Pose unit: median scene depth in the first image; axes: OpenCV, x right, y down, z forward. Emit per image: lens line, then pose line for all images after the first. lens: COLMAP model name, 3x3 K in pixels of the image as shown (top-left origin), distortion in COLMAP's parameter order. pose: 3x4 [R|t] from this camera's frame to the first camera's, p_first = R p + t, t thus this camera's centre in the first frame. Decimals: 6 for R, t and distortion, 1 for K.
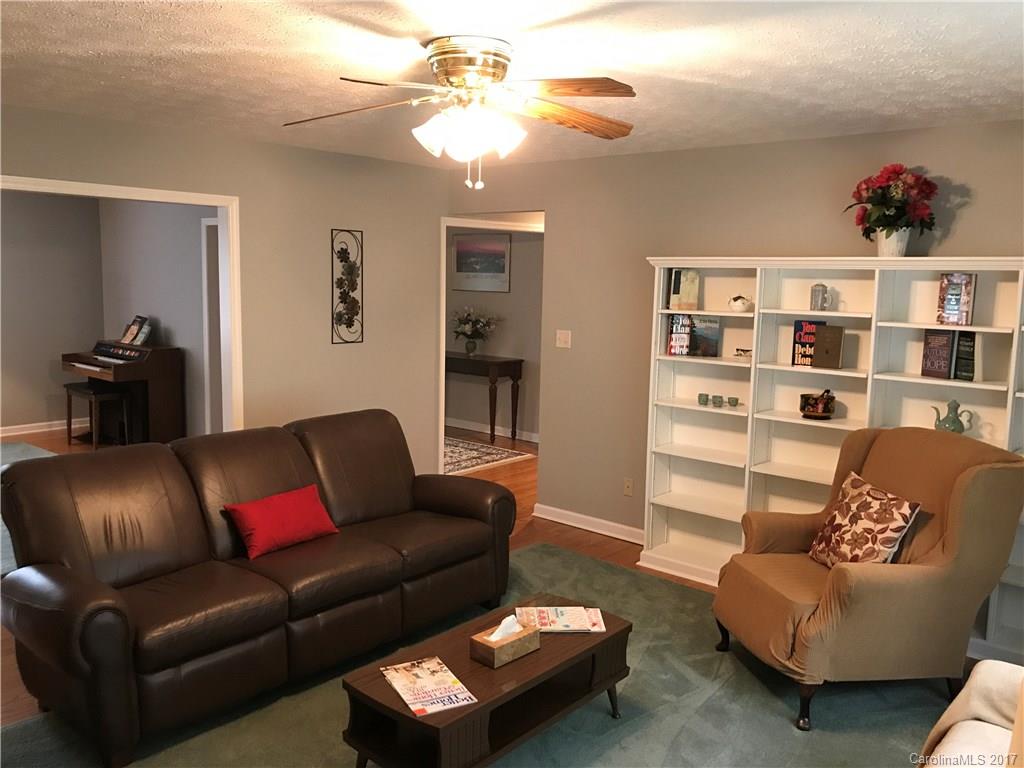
lens RADIAL K [[828.6, 0, 504.9], [0, 828.6, 378.5], [0, 0, 1]] dist [0.071611, -0.123878]
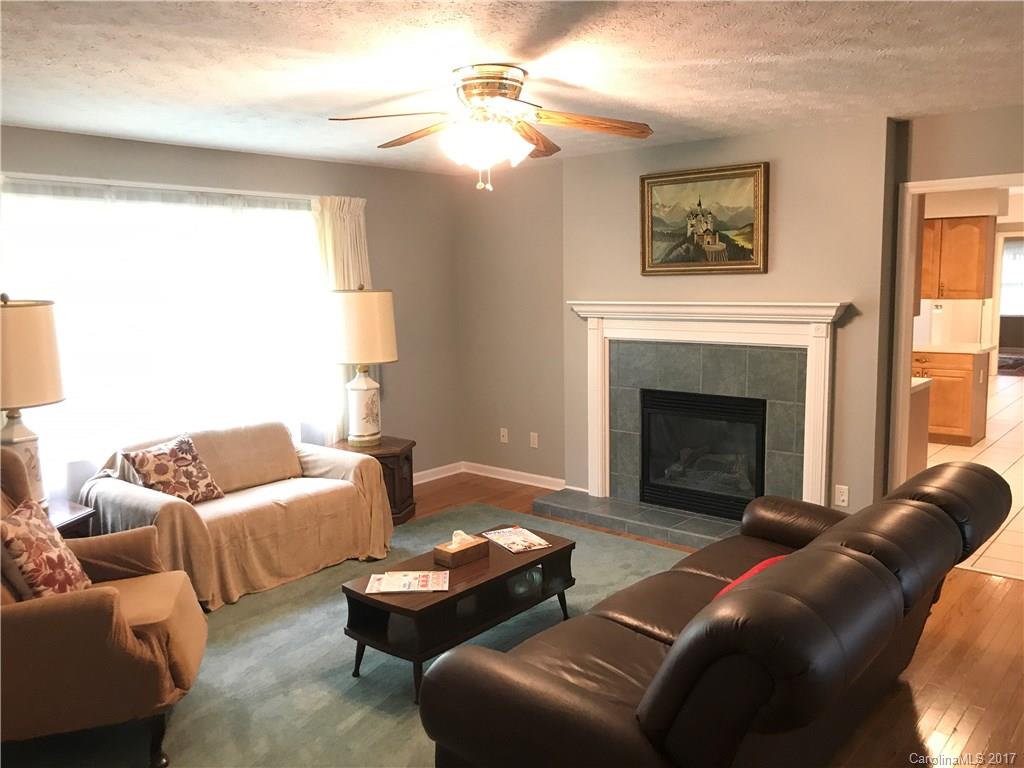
lens RADIAL K [[828.6, 0, 504.9], [0, 828.6, 378.5], [0, 0, 1]] dist [0.071611, -0.123878]
pose [[-0.999946, 0.000108, -0.010411, -0.034650], [-0.002454, 0.969334, 0.245737, -0.169012], [0.010118, 0.245749, -0.969281, 1.435710]]
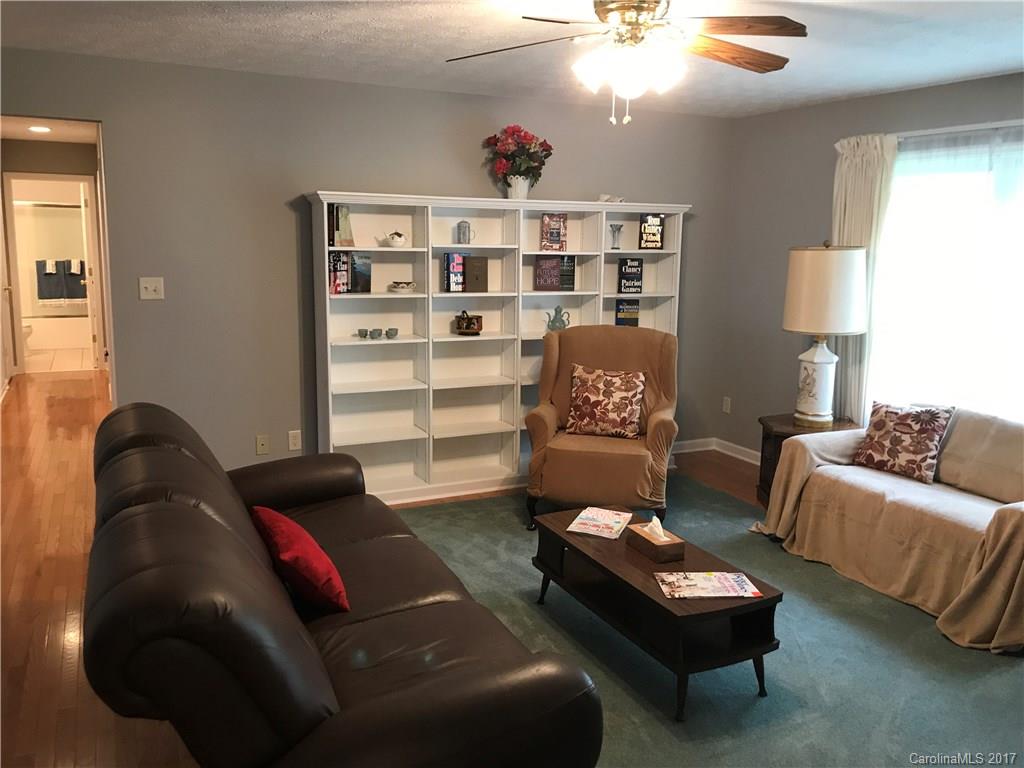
lens RADIAL K [[828.6, 0, 504.9], [0, 828.6, 378.5], [0, 0, 1]] dist [0.071611, -0.123878]
pose [[0.395542, -0.168673, 0.902827, -0.696695], [0.102297, 0.984966, 0.139201, -0.051213], [-0.912733, 0.037296, 0.406850, 0.474112]]
